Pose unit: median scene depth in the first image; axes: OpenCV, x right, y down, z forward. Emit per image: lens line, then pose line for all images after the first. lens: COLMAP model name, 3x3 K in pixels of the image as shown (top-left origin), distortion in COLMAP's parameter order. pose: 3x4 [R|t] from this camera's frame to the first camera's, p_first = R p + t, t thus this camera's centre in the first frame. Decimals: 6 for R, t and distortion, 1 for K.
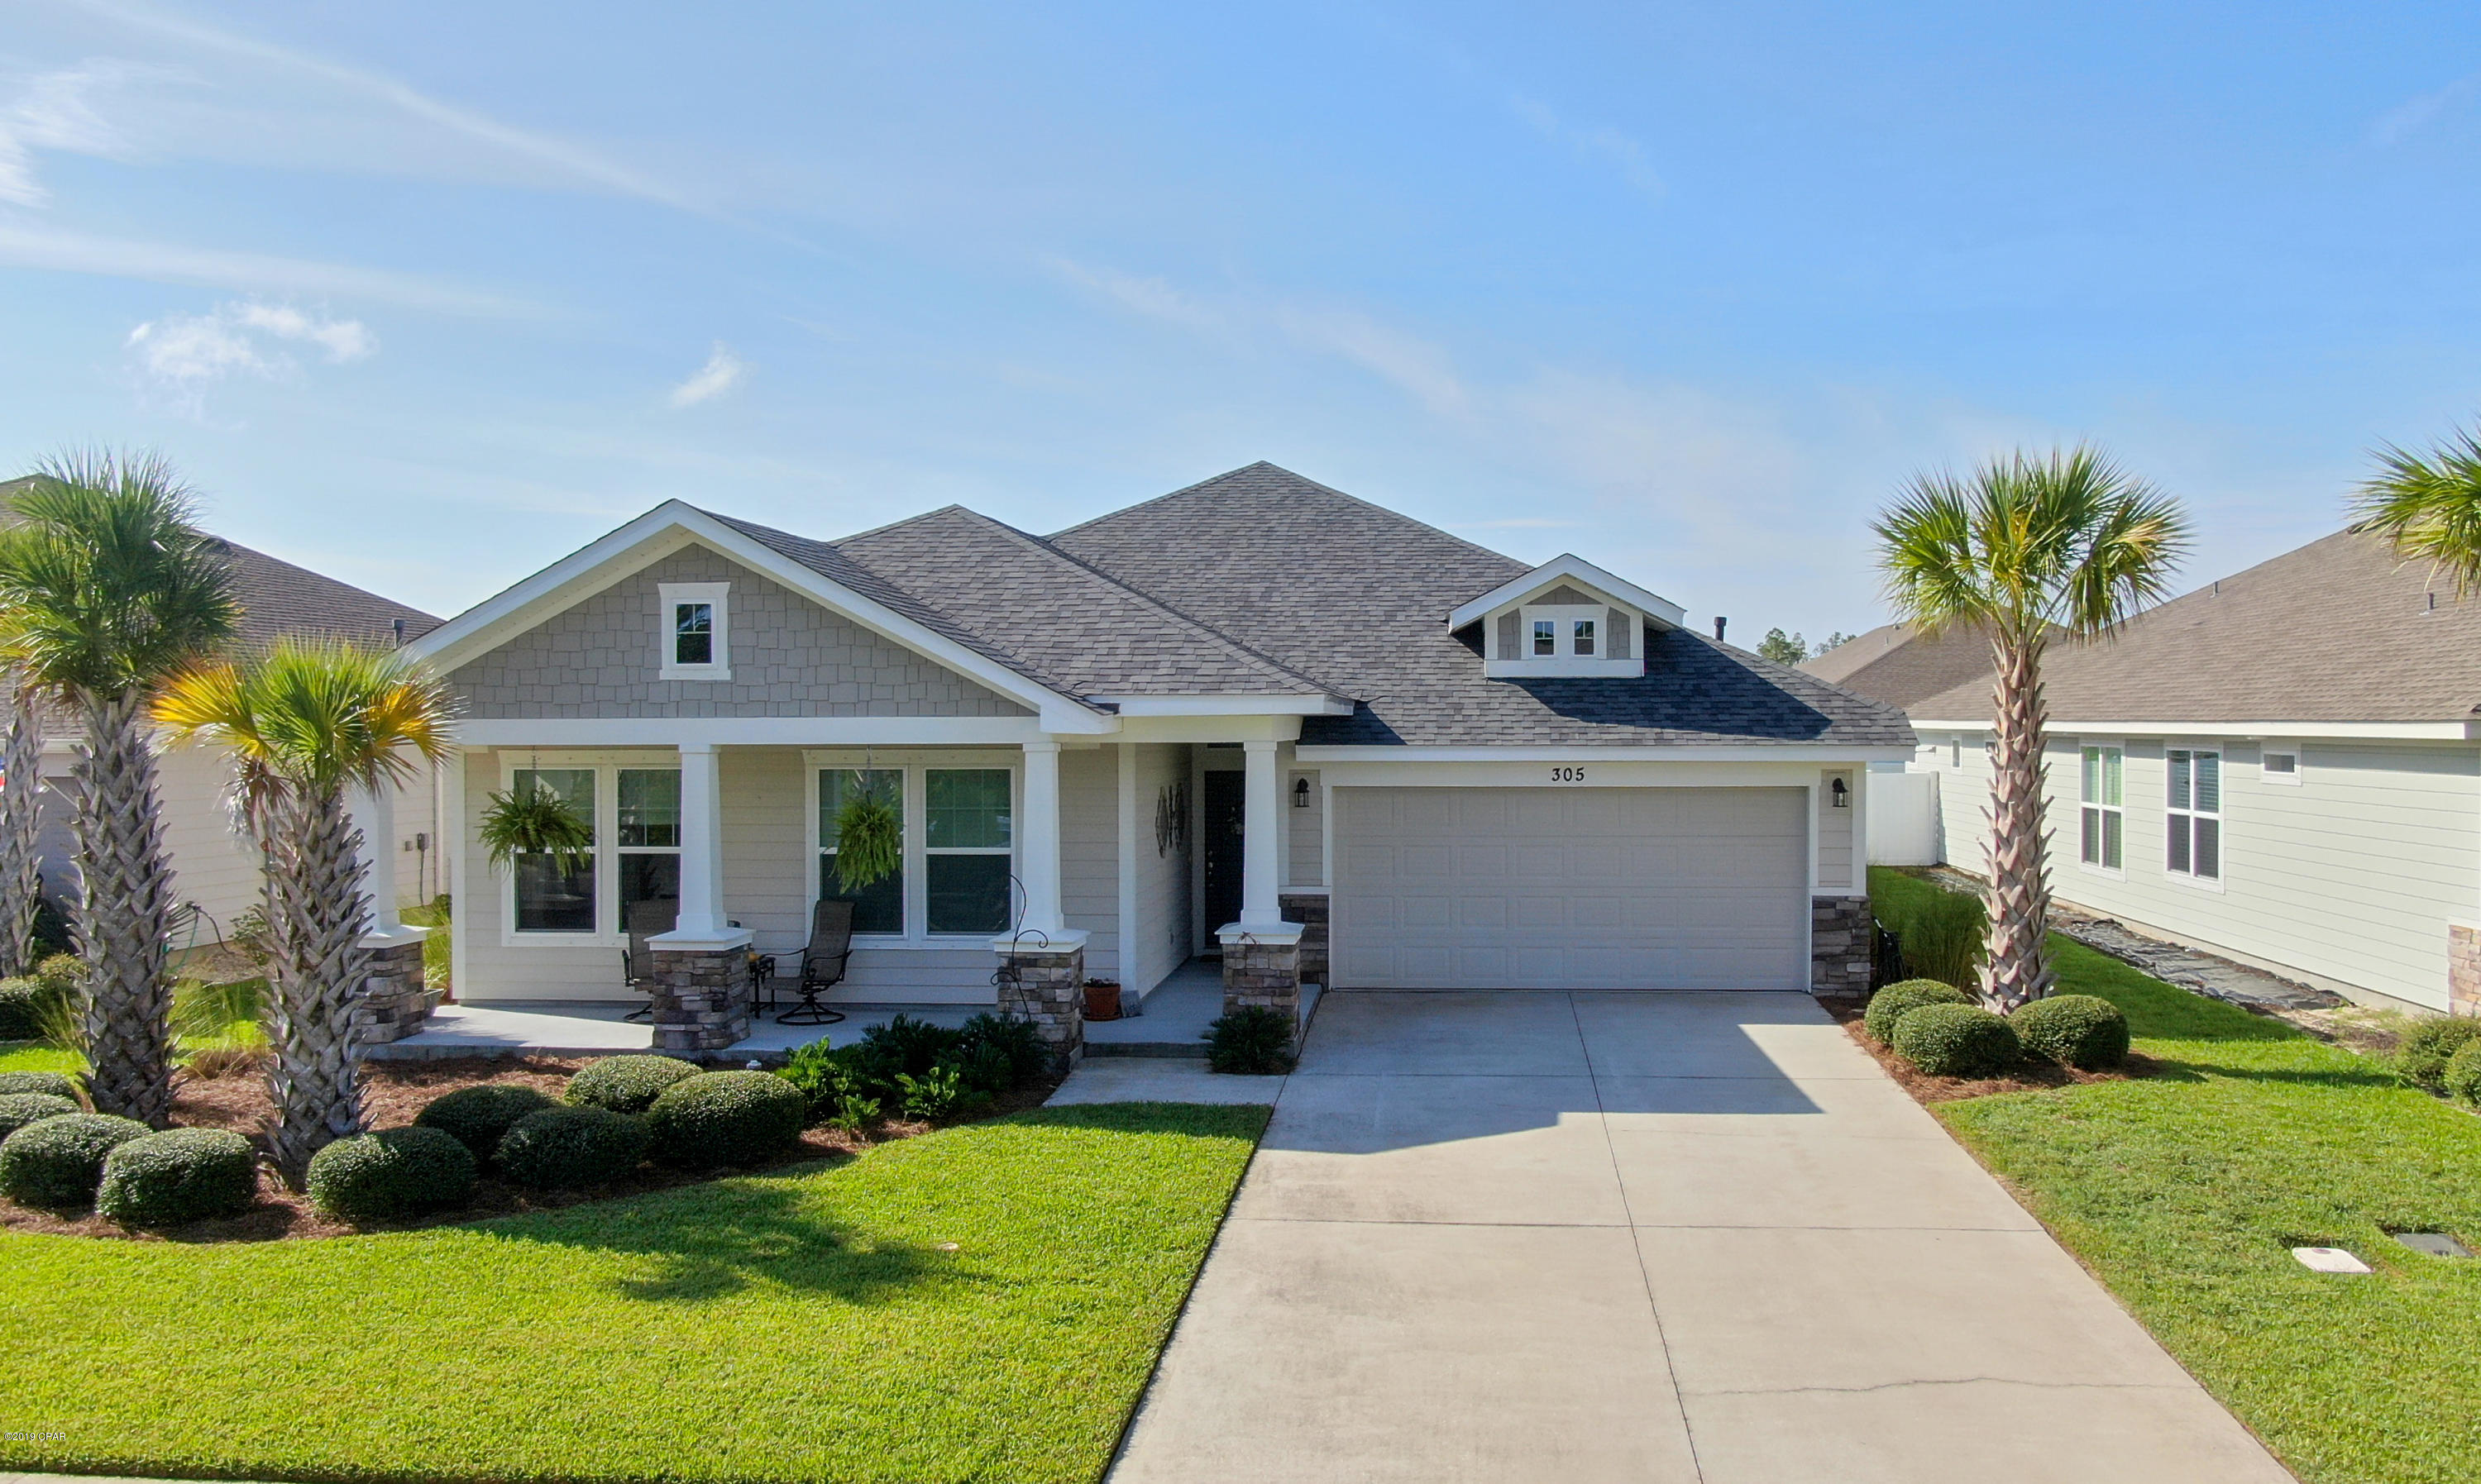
lens RADIAL K [[1710.1, 0, 1248.9], [0, 1710.1, 745.4], [0, 0, 1]] dist [-0.015766, 0.019335]
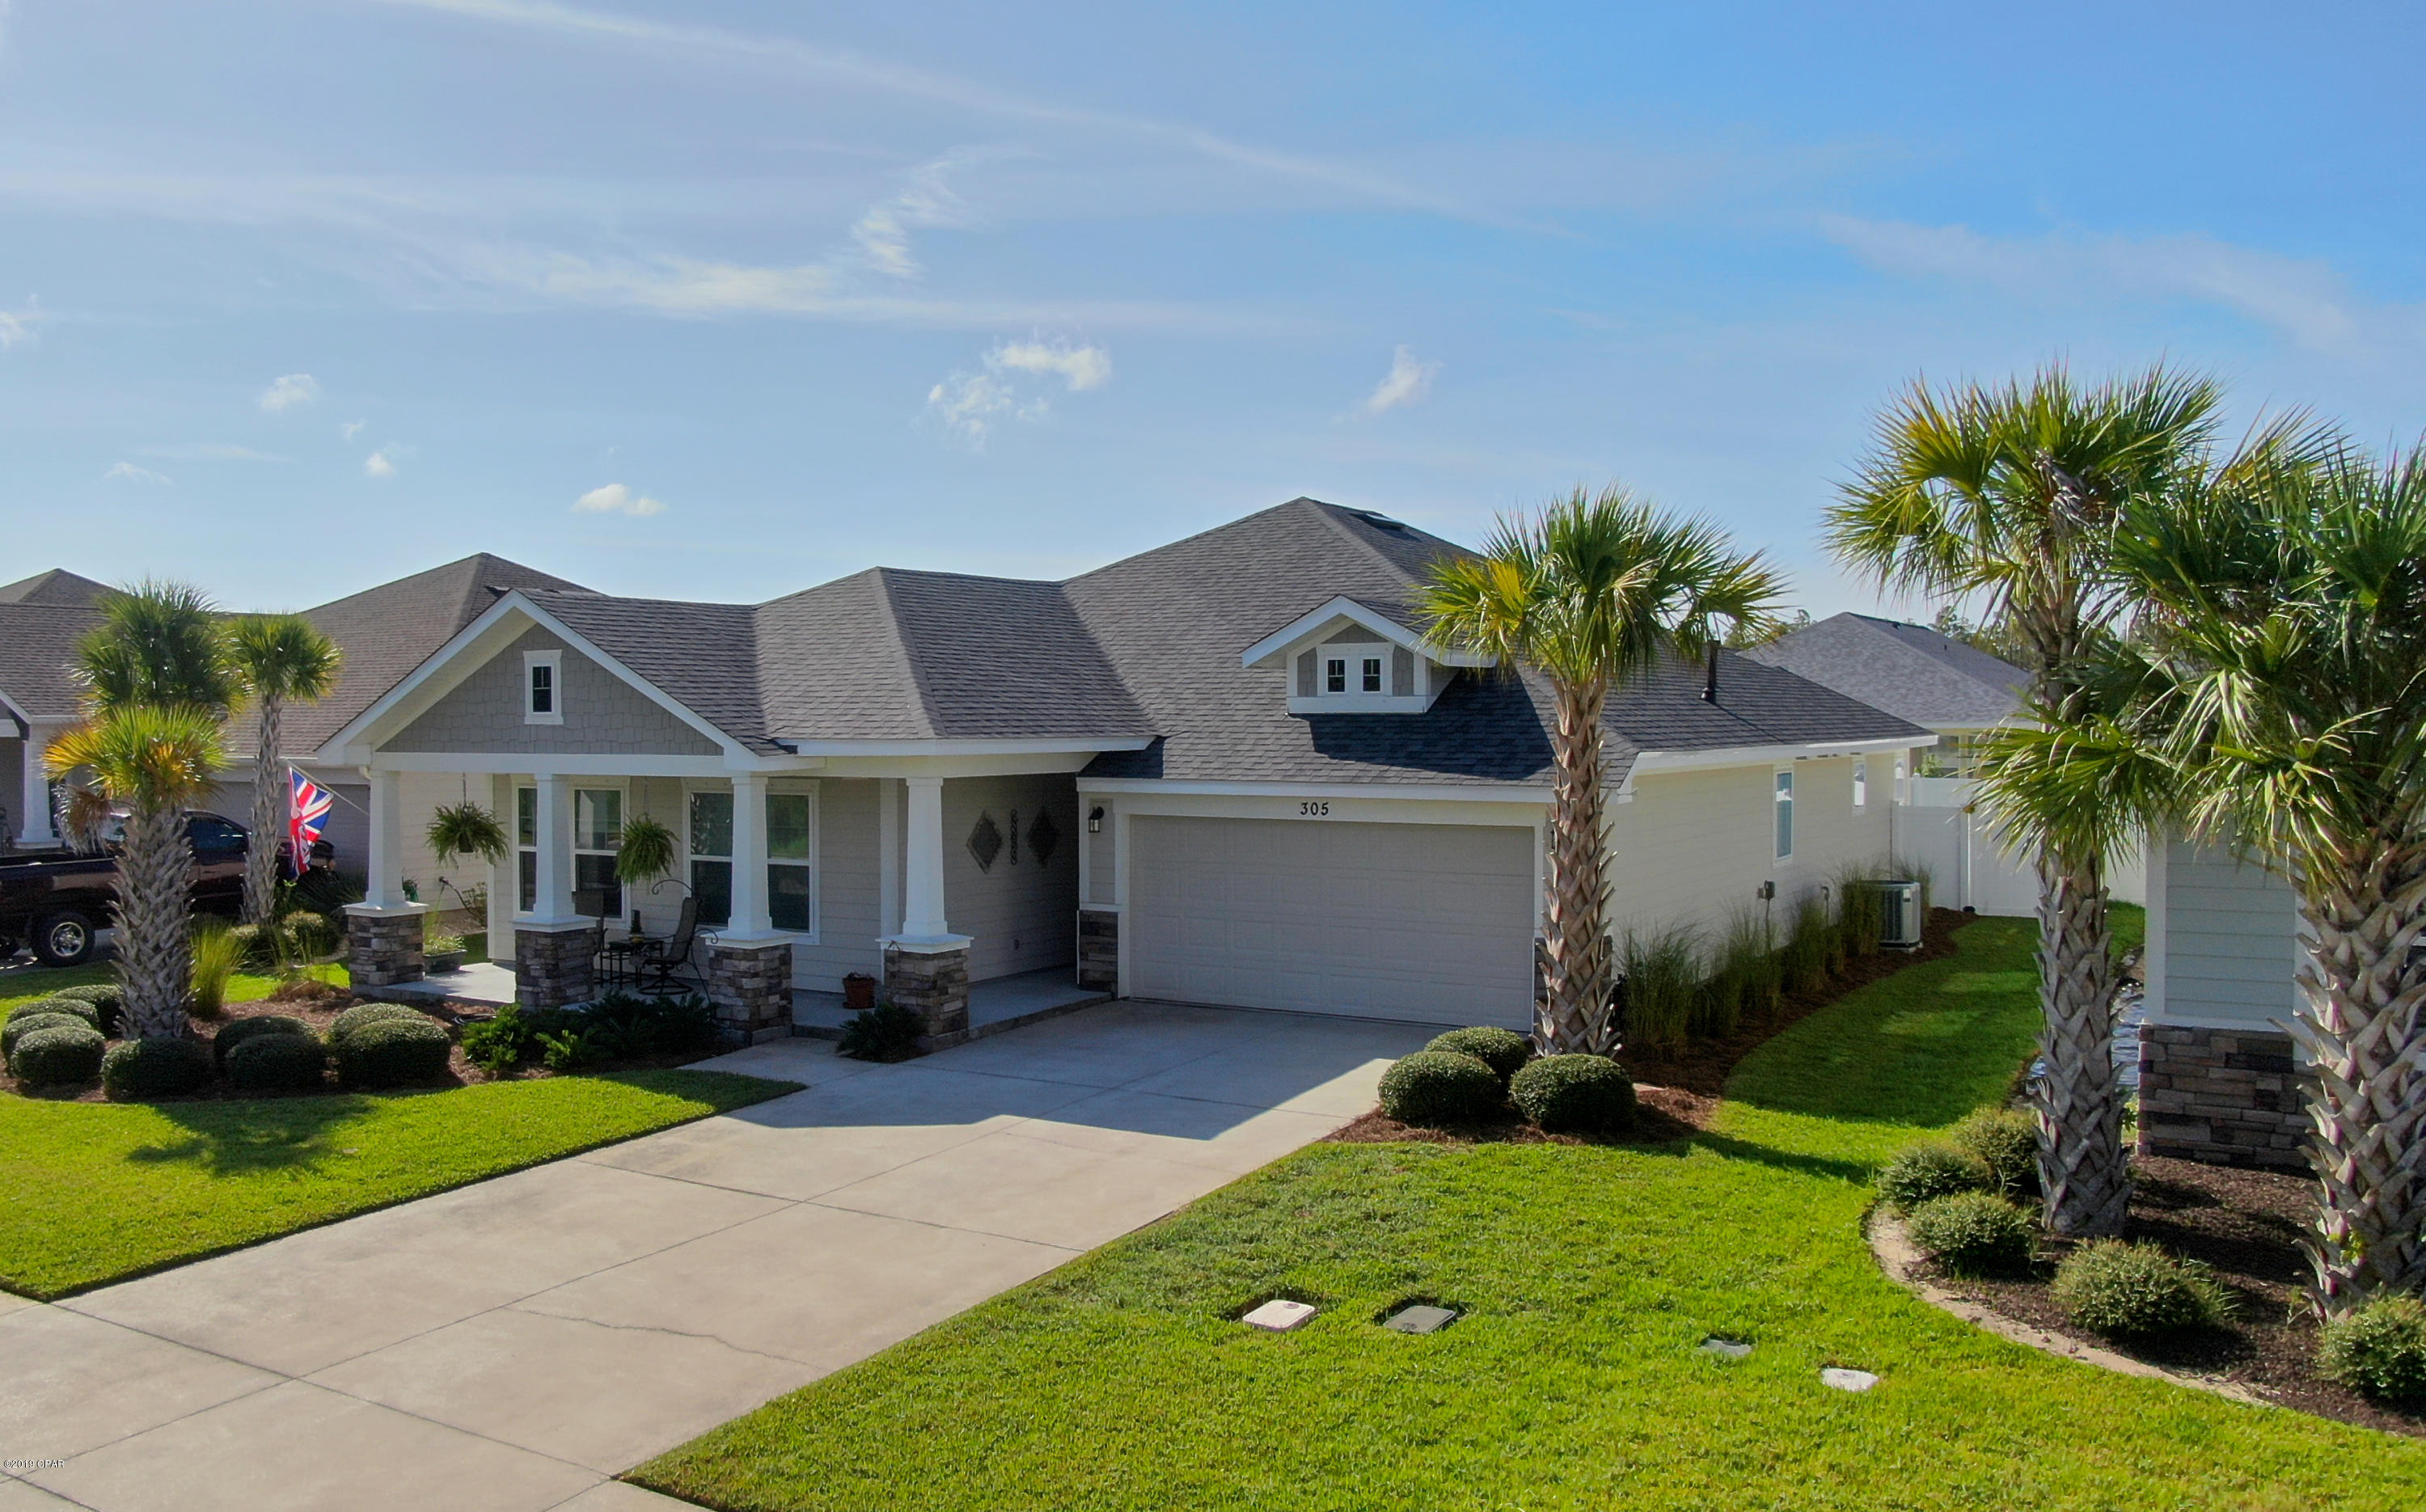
lens RADIAL K [[1739.2, 0, 1213.6], [0, 1739.2, 750.5], [0, 0, 1]] dist [-0.005743, -0.003328]
pose [[0.900534, 0.009511, -0.434682, 0.718100], [-0.005953, 0.999937, 0.009546, -0.034136], [0.434746, -0.006009, 0.900533, 0.021999]]
